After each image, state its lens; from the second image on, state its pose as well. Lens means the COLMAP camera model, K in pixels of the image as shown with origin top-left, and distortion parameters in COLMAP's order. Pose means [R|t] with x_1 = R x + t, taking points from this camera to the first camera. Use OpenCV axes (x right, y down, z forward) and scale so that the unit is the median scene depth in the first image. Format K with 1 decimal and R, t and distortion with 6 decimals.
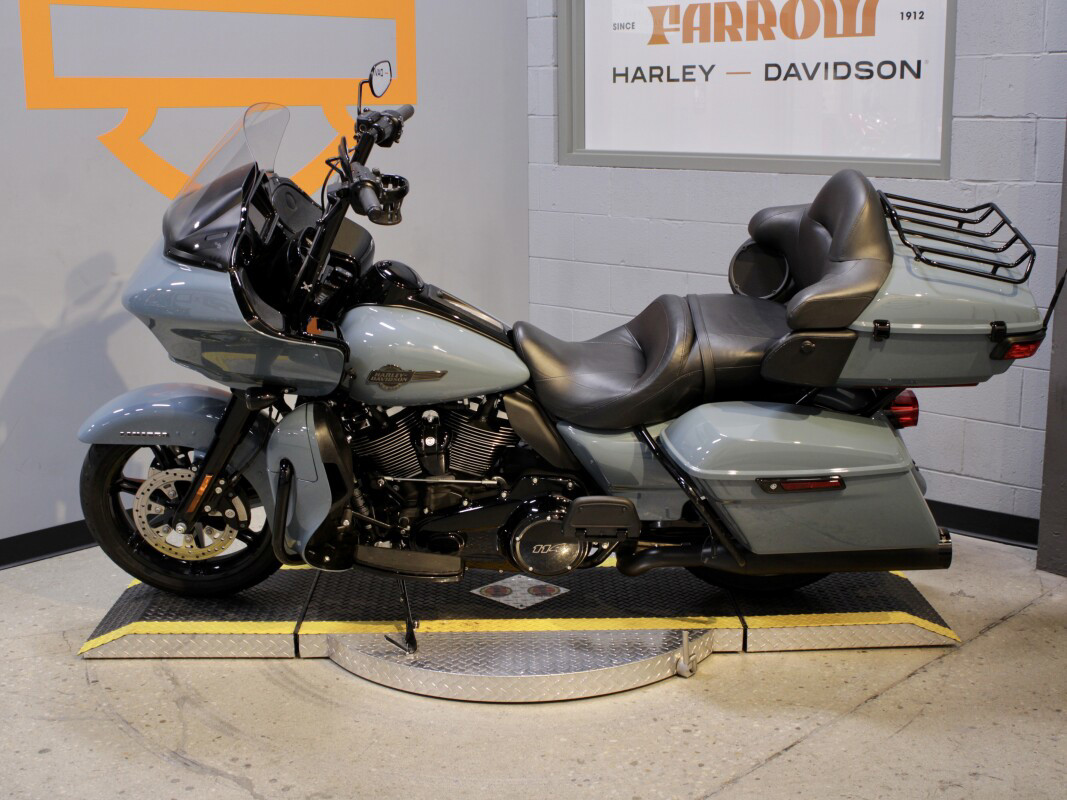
lens RADIAL K [[1386.5, 0, 533.2], [0, 1386.5, 392.9], [0, 0, 1]] dist [-0.090603, 0.145294]
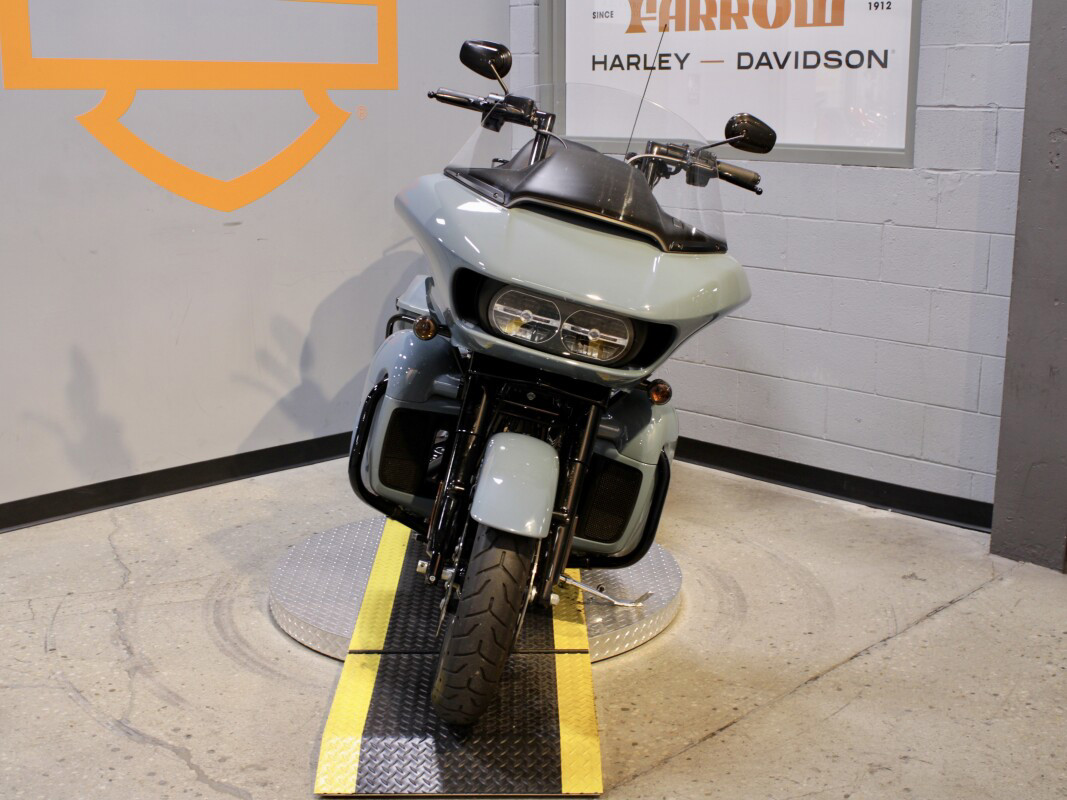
lens RADIAL K [[1326.2, 0, 535.6], [0, 1326.2, 395.5], [0, 0, 1]] dist [-0.105558, 0.149065]
pose [[0.999826, 0.013418, -0.012967, 0.050083], [-0.013197, 0.999769, 0.016967, -0.000396], [0.013192, -0.016793, 0.999772, 0.032908]]
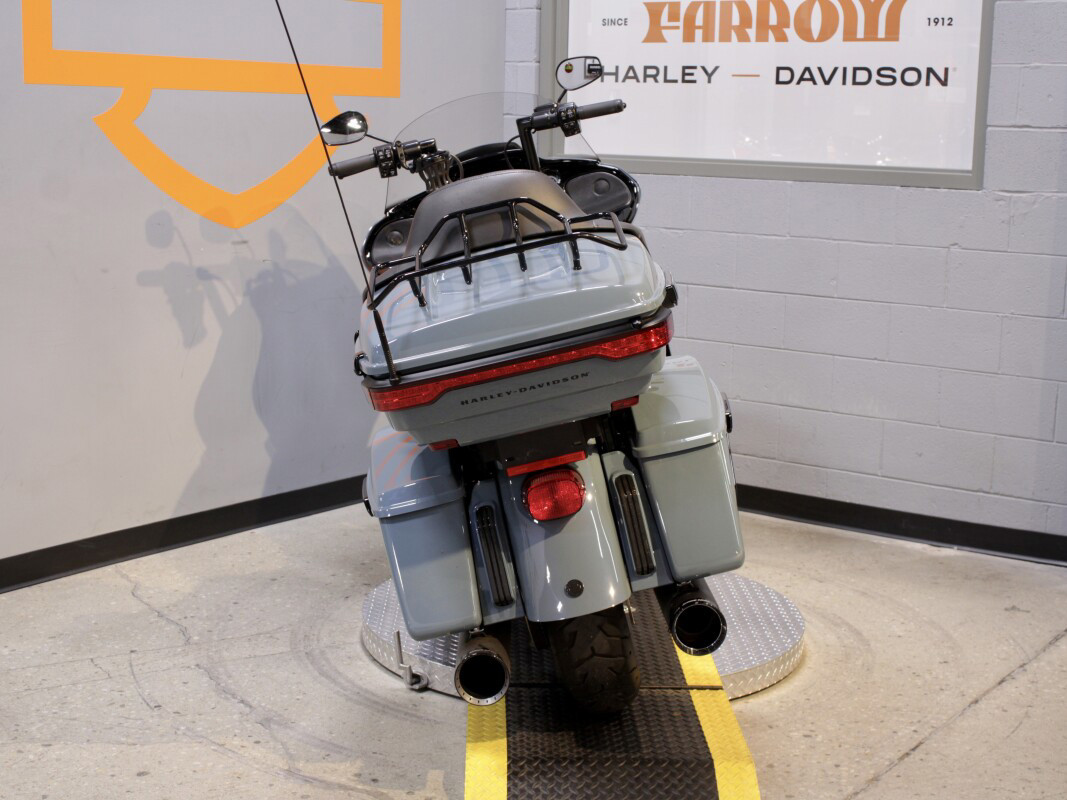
lens RADIAL K [[1598.8, 0, 533.5], [0, 1598.8, 400.0], [0, 0, 1]] dist [-0.038279, 0.029003]
pose [[0.989597, 0.006537, 0.143718, -0.222238], [-0.002258, 0.999550, -0.029917, 0.036801], [-0.143849, 0.029281, 0.989166, -0.091156]]
